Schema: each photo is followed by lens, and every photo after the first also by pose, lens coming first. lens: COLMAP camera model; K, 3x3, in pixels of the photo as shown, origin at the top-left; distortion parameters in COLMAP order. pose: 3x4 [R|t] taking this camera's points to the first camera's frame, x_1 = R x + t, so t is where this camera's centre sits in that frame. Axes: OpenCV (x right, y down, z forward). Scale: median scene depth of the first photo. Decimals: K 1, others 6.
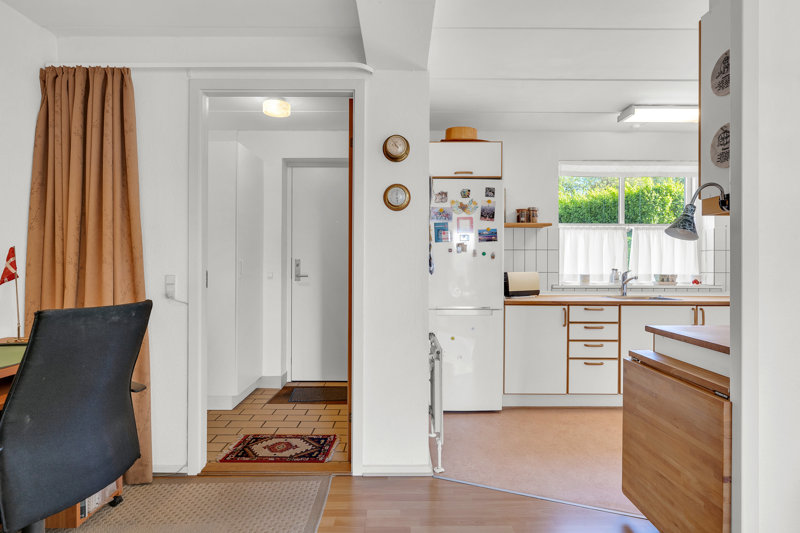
lens RADIAL K [[416.3, 0, 400.0], [0, 416.3, 266.5], [0, 0, 1]] dist [0.000011, 0.000437]
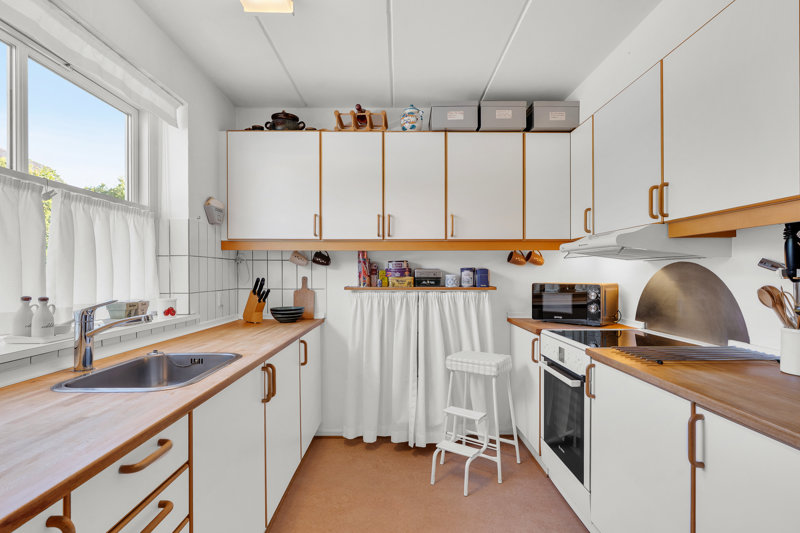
lens RADIAL K [[404.8, 0, 400.0], [0, 404.8, 266.5], [0, 0, 1]] dist [0.000246, 0.000138]
pose [[-0.004745, 0.007776, 0.999959, 0.164713], [0.007575, 0.999941, -0.007740, -0.016913], [-0.999960, 0.007538, -0.004803, 0.700497]]
